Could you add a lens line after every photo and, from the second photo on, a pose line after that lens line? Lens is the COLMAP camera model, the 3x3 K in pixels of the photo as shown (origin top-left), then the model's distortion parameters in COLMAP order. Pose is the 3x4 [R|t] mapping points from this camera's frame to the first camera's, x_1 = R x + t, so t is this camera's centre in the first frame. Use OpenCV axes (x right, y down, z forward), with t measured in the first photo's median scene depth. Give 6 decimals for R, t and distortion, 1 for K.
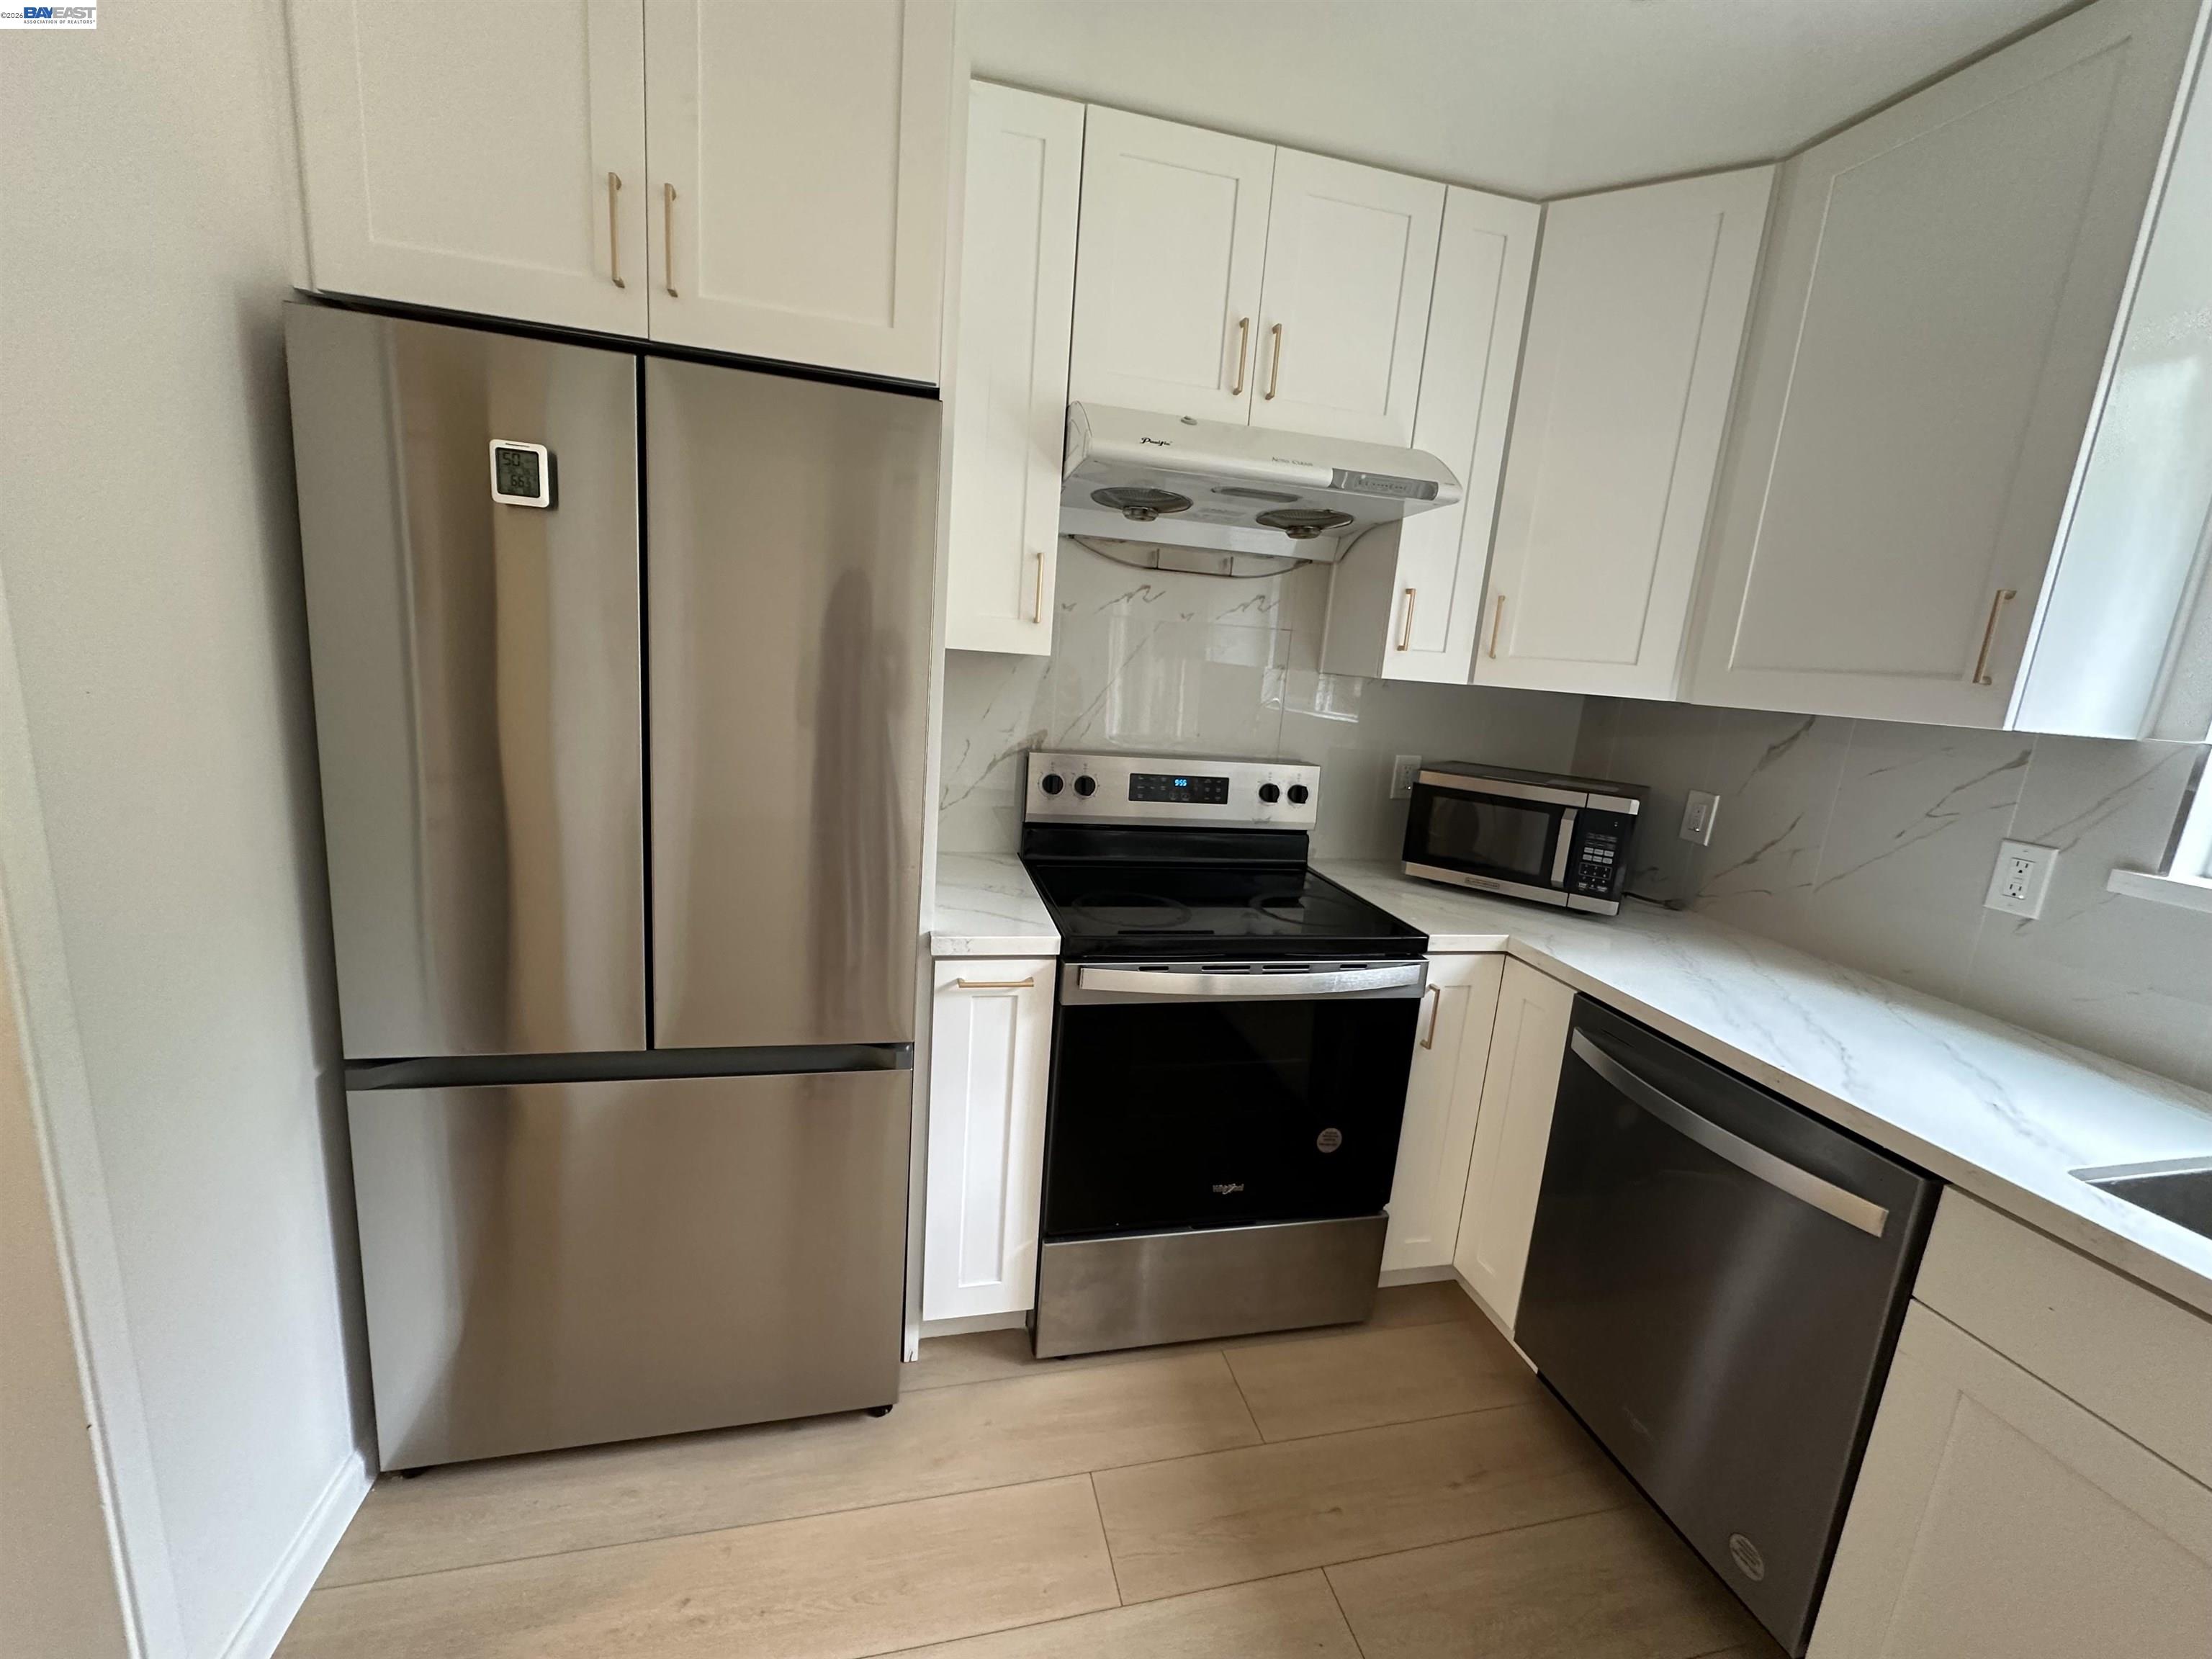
lens RADIAL K [[879.4, 0, 1103.9], [0, 879.4, 828.5], [0, 0, 1]] dist [-0.001050, 0.000224]
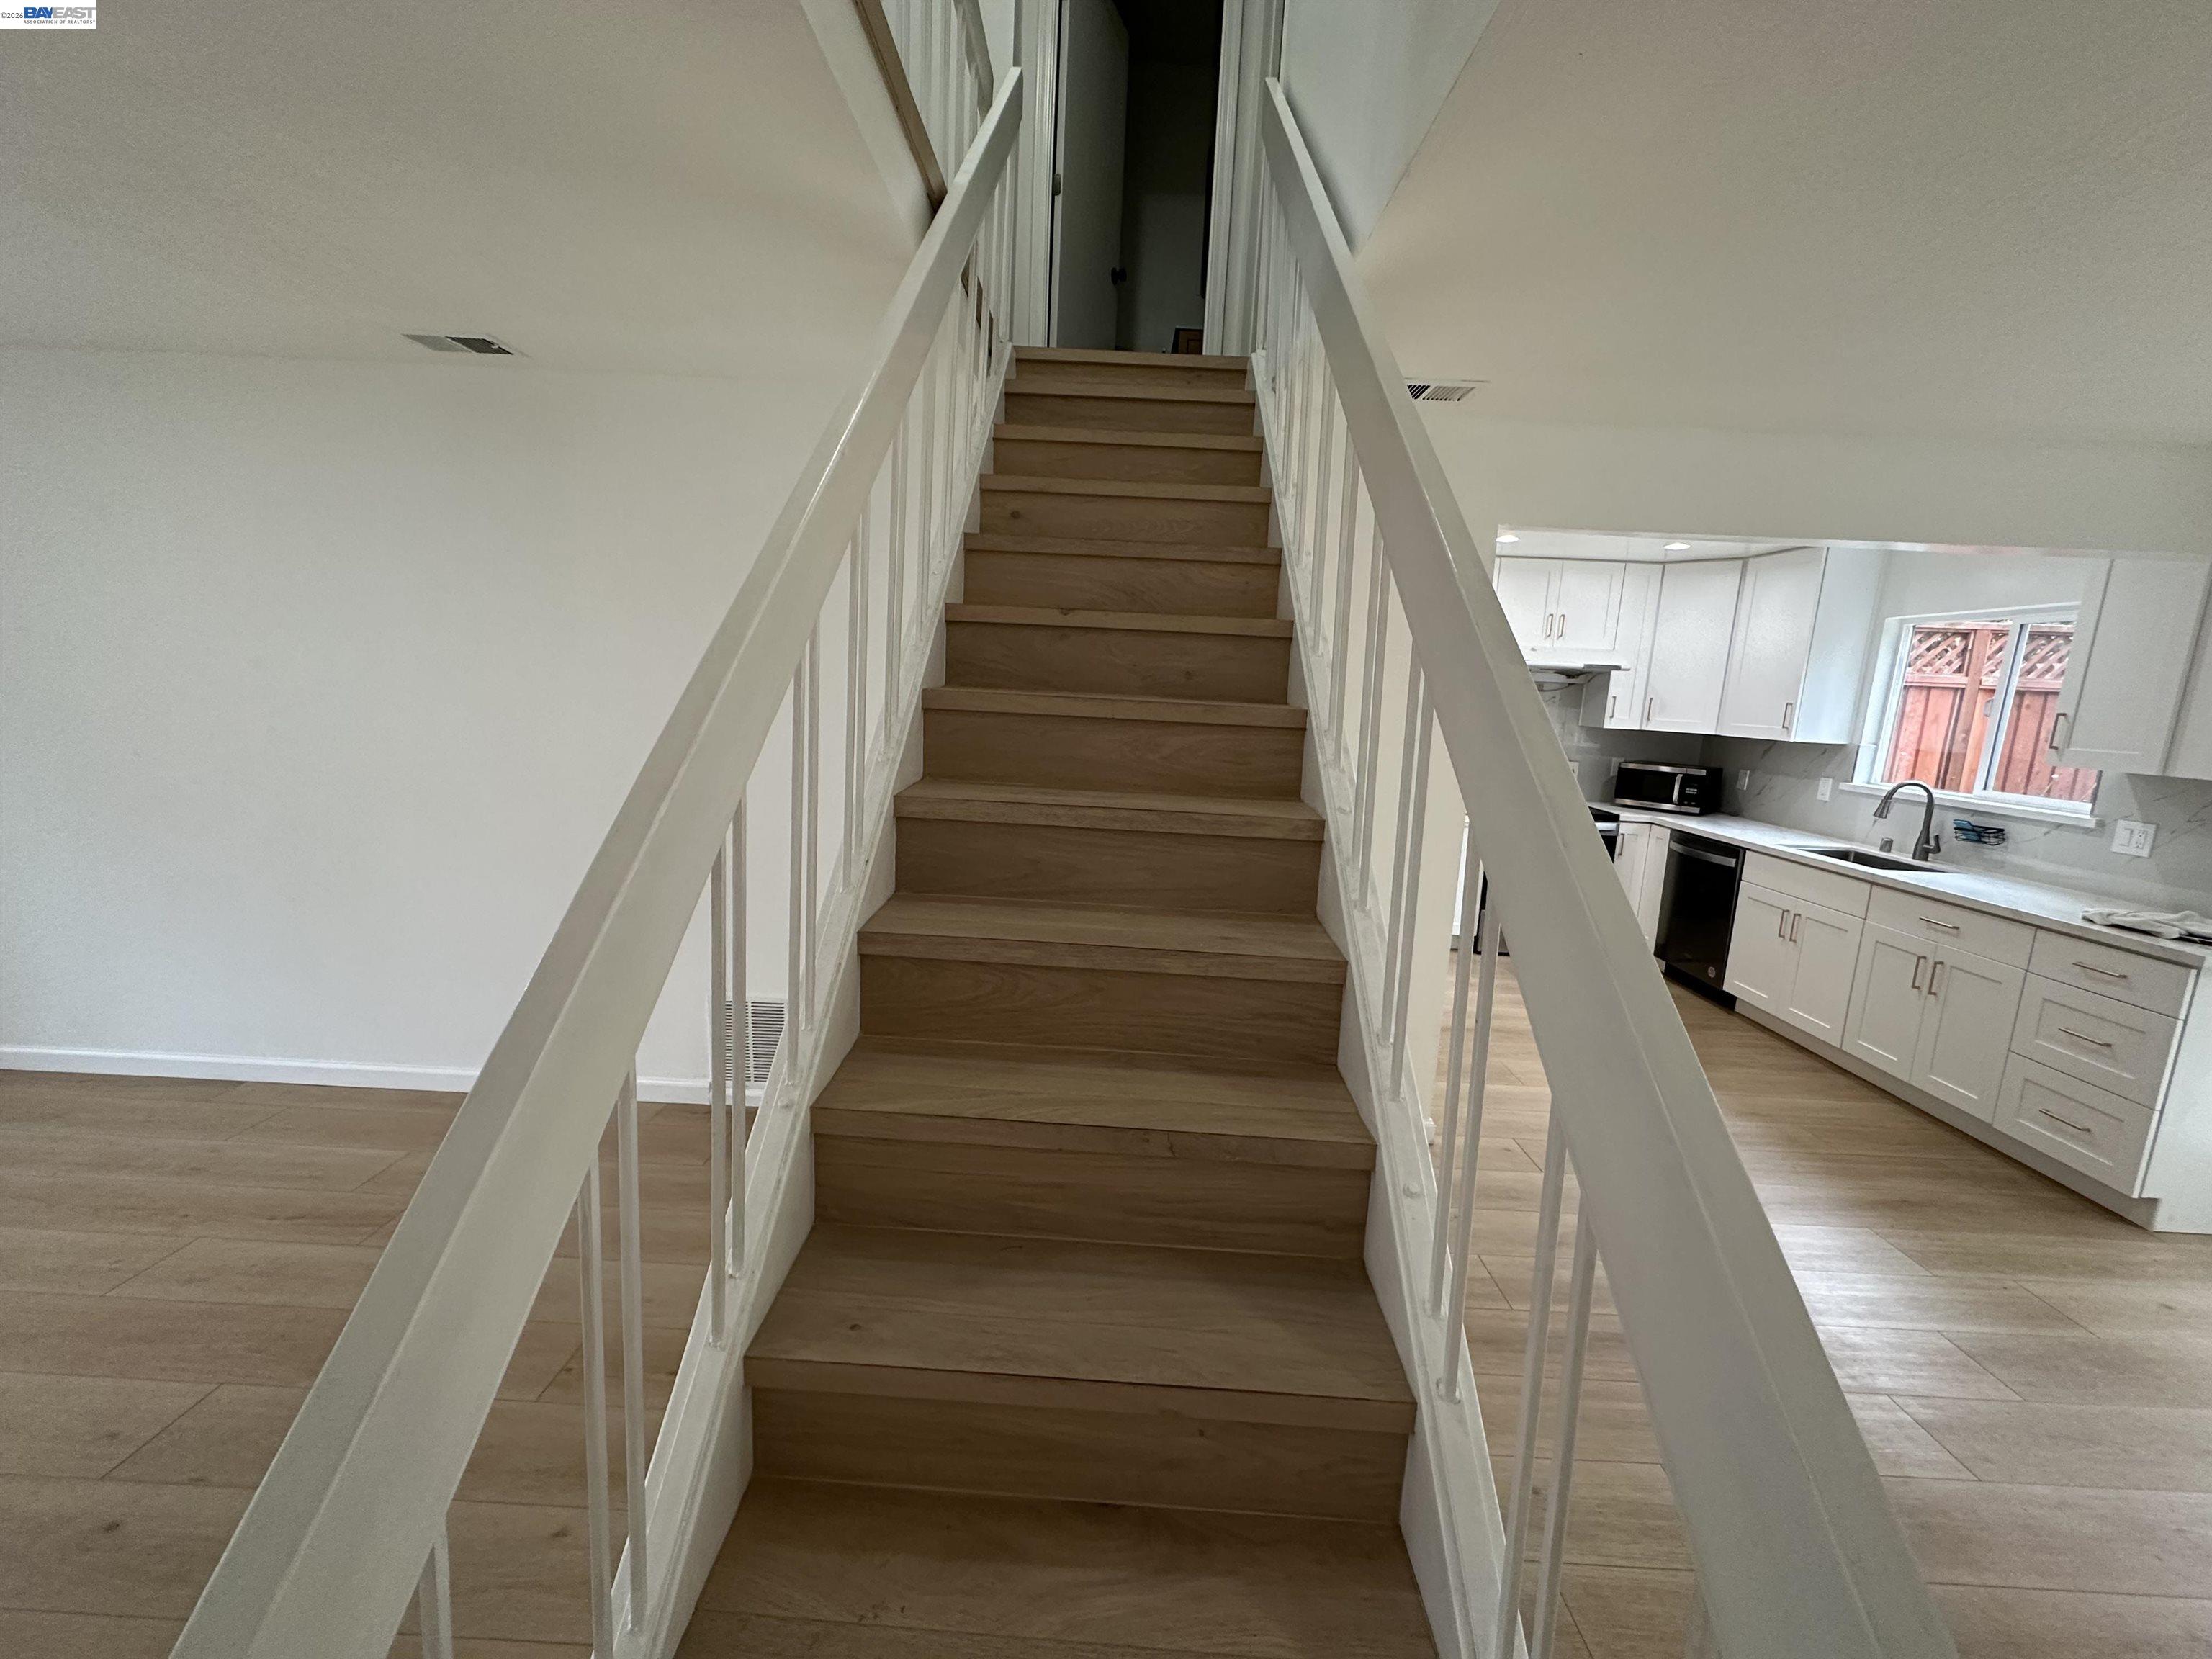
lens RADIAL K [[879.4, 0, 1103.9], [0, 879.4, 828.5], [0, 0, 1]] dist [-0.001050, 0.000224]
pose [[0.968788, 0.009744, -0.247700, -0.546151], [-0.021538, 0.998757, -0.044951, 0.318867], [0.246954, 0.048883, 0.967793, -2.158432]]
